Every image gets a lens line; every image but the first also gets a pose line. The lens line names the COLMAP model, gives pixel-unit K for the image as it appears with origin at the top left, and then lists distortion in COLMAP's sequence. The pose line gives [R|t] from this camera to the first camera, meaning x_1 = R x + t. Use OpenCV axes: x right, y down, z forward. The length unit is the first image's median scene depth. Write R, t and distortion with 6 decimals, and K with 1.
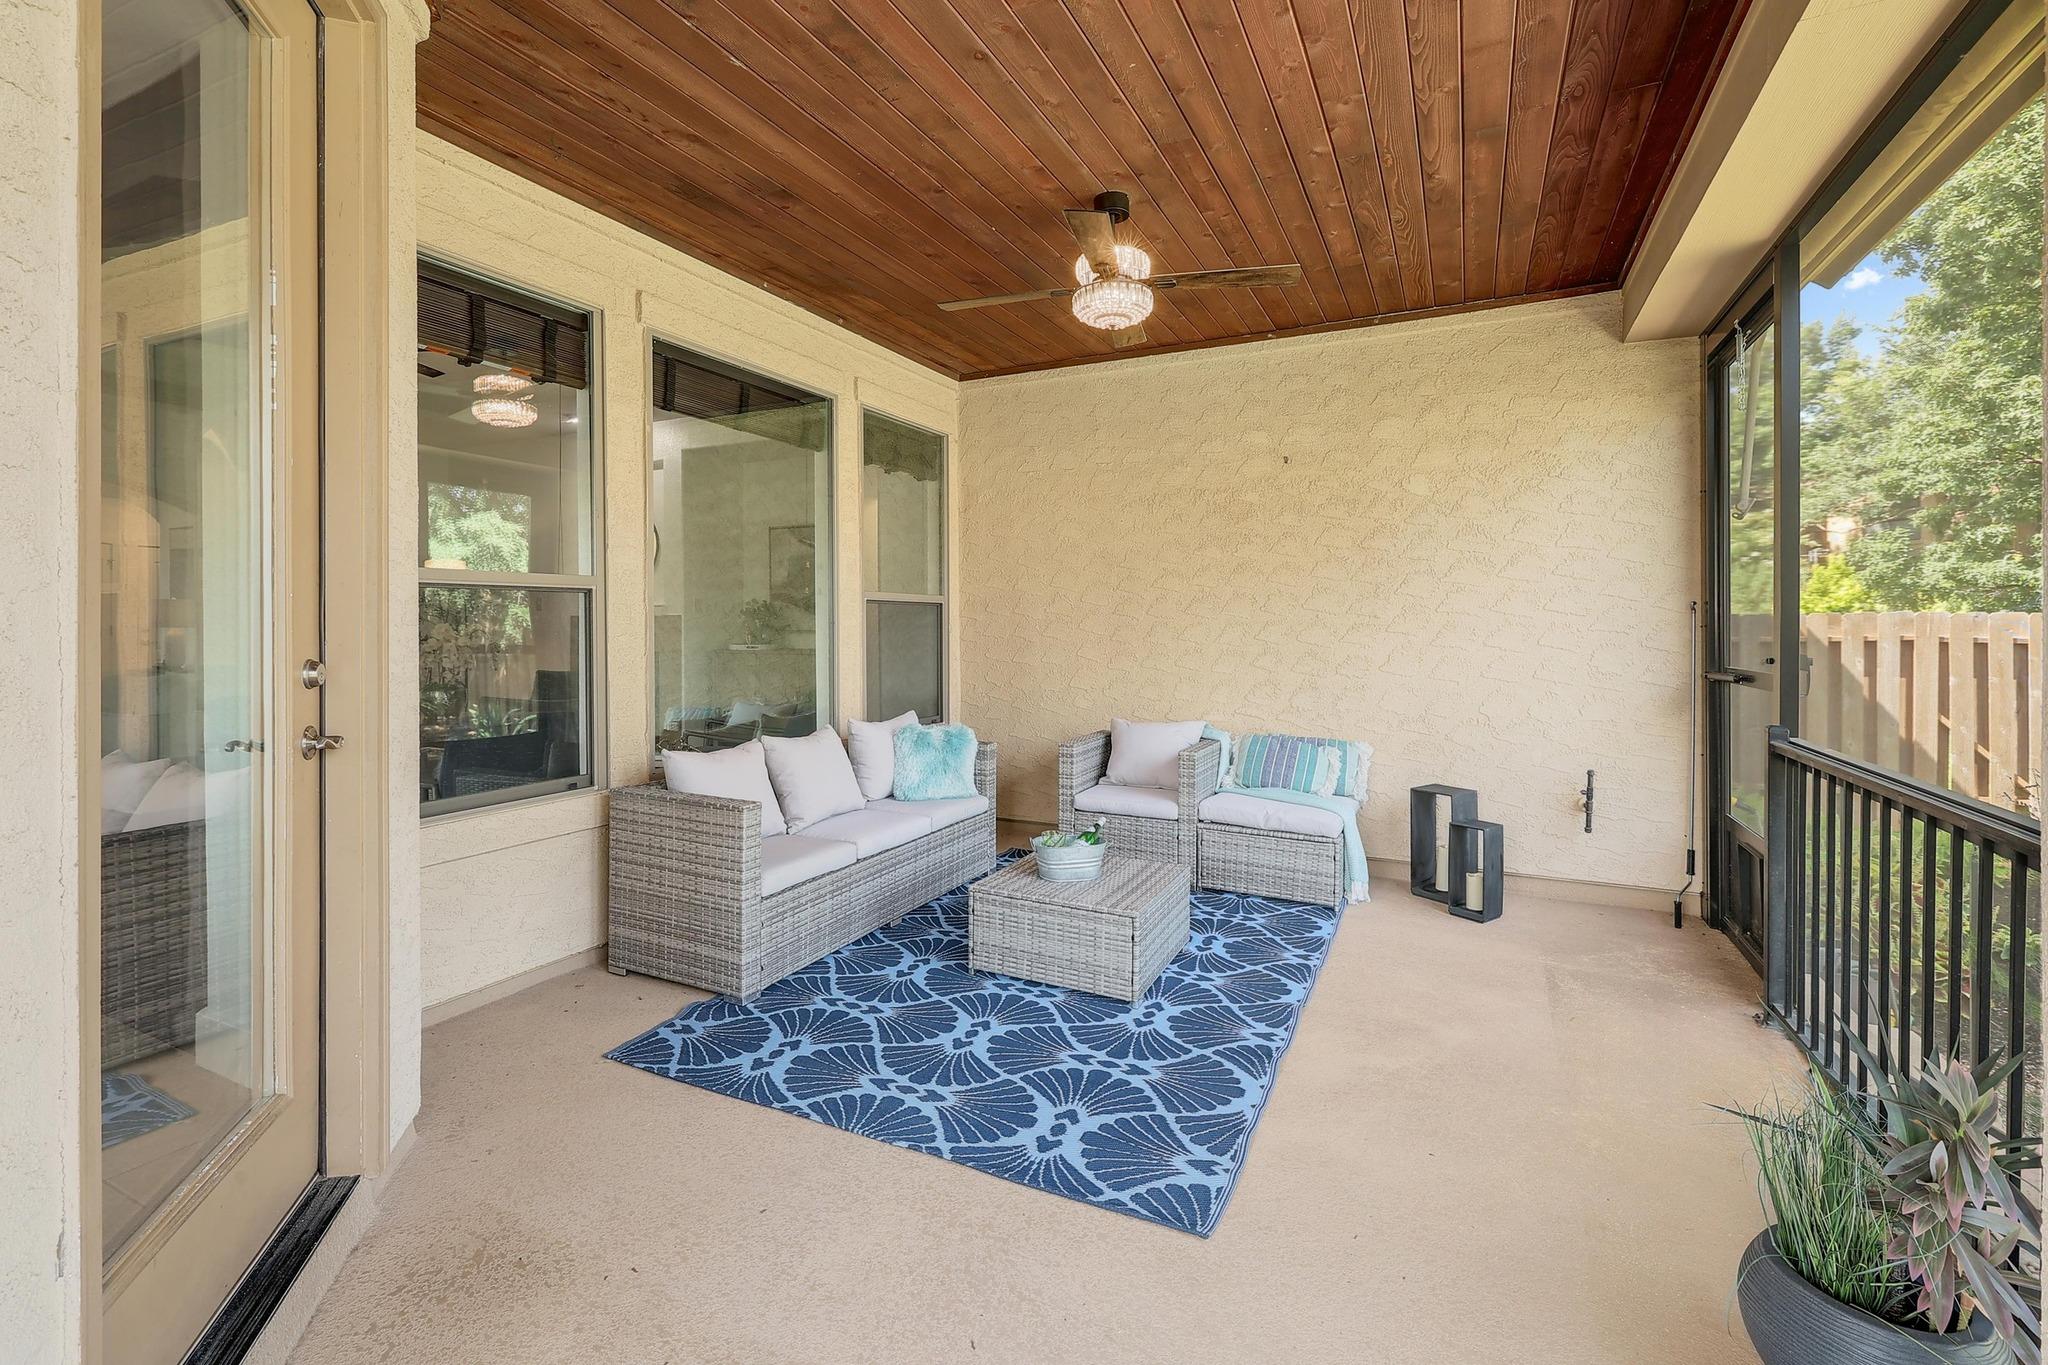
lens RADIAL K [[884.3, 0, 1023.5], [0, 884.3, 624.3], [0, 0, 1]] dist [-0.003933, -0.000136]
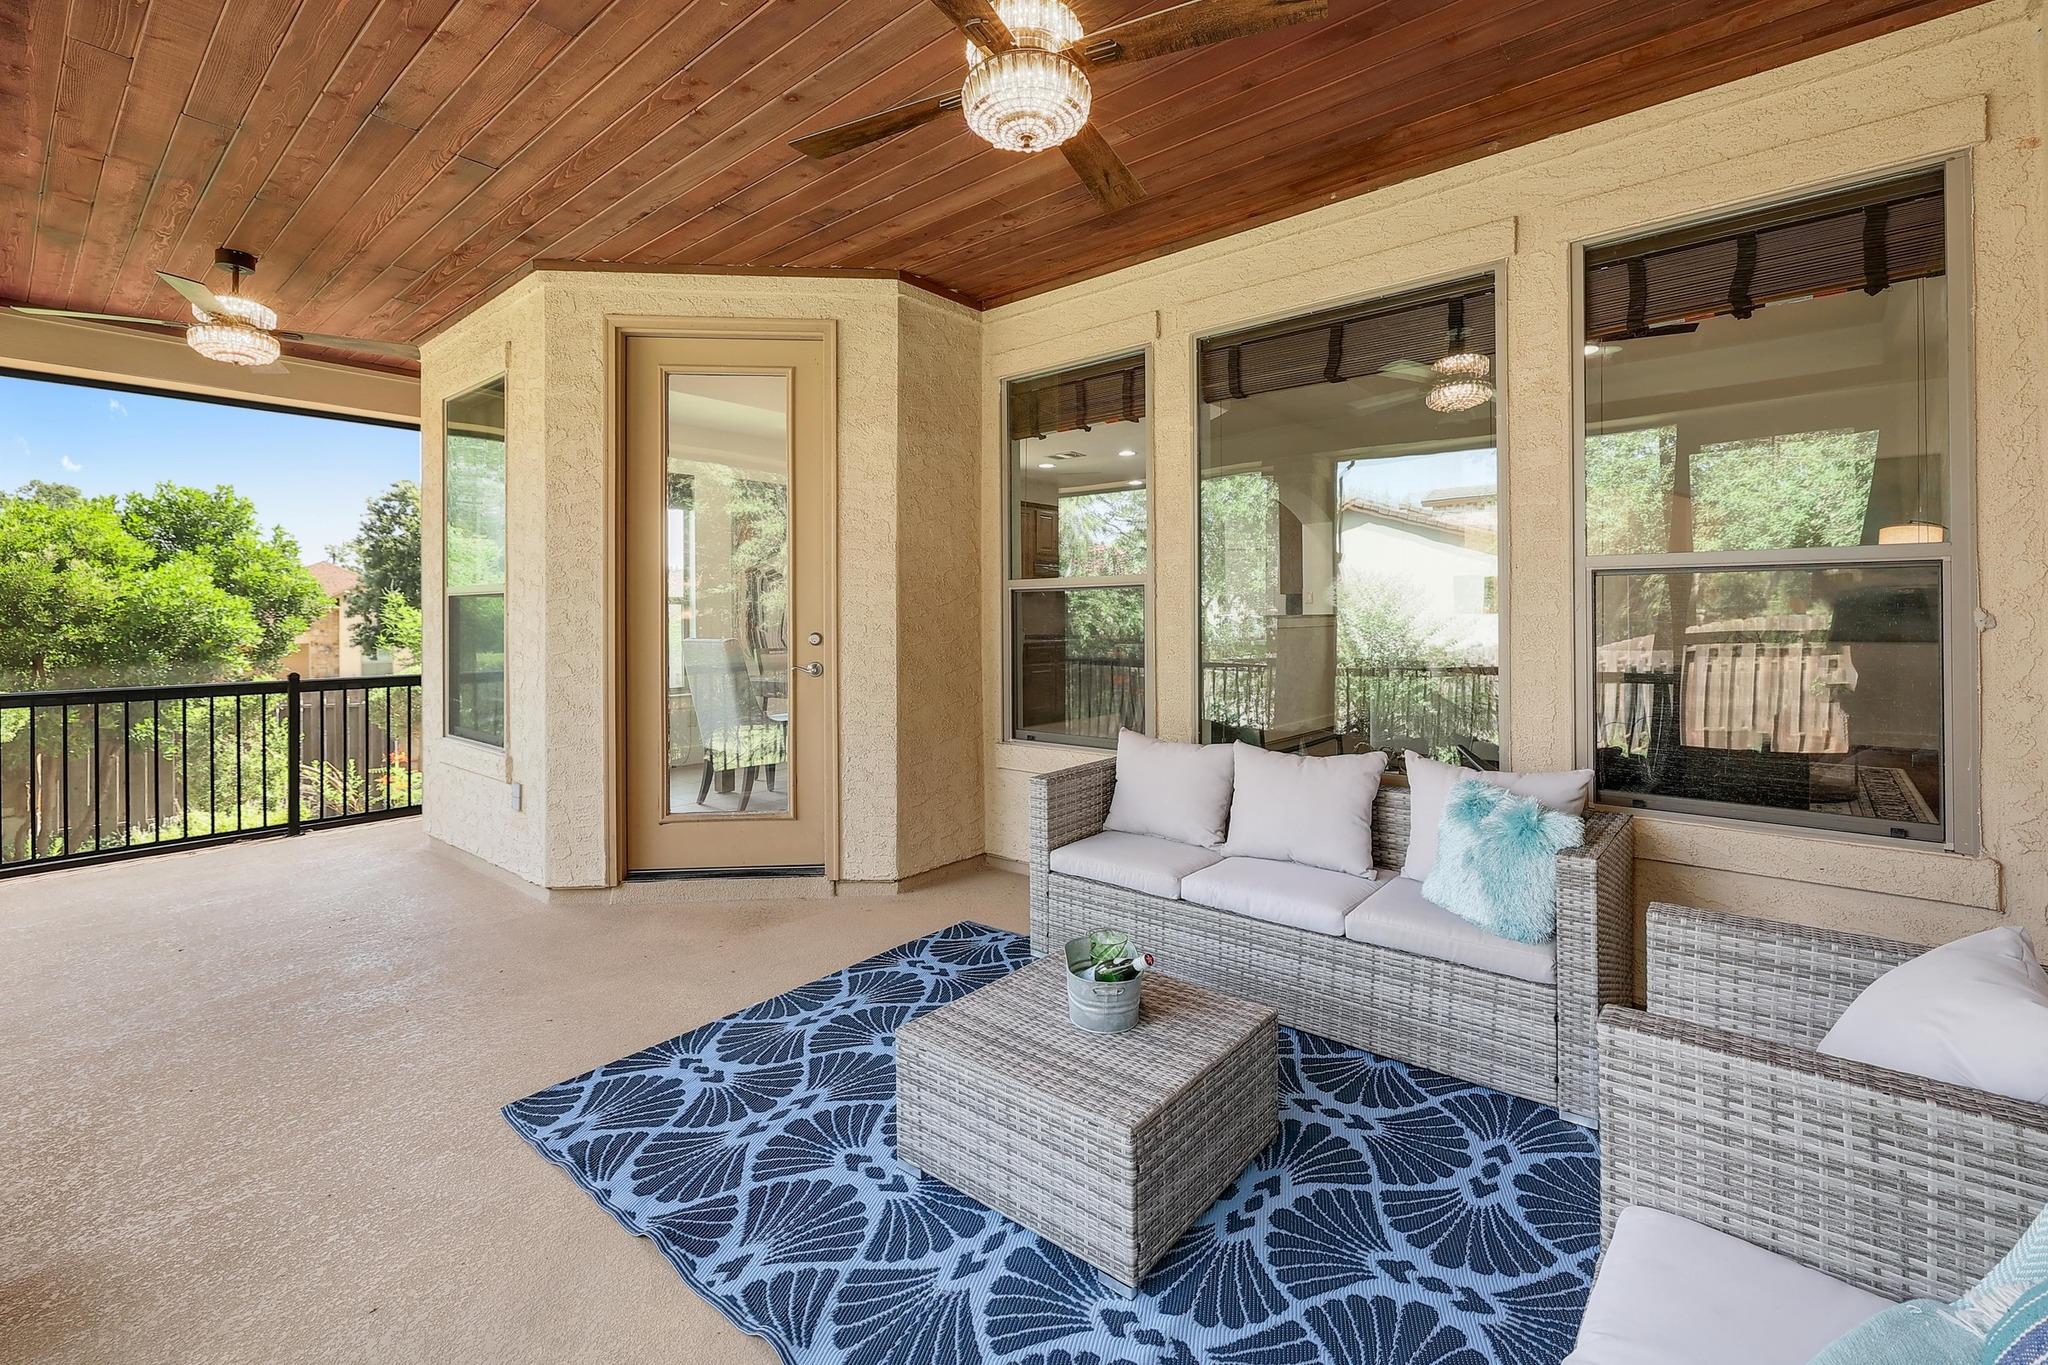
lens RADIAL K [[884.3, 0, 1023.5], [0, 884.3, 624.3], [0, 0, 1]] dist [-0.003933, -0.000136]
pose [[-0.231124, 0.006928, -0.972900, 0.896093], [0.001310, 0.999976, 0.006810, 0.004842], [0.972923, 0.000300, -0.231127, 1.446875]]
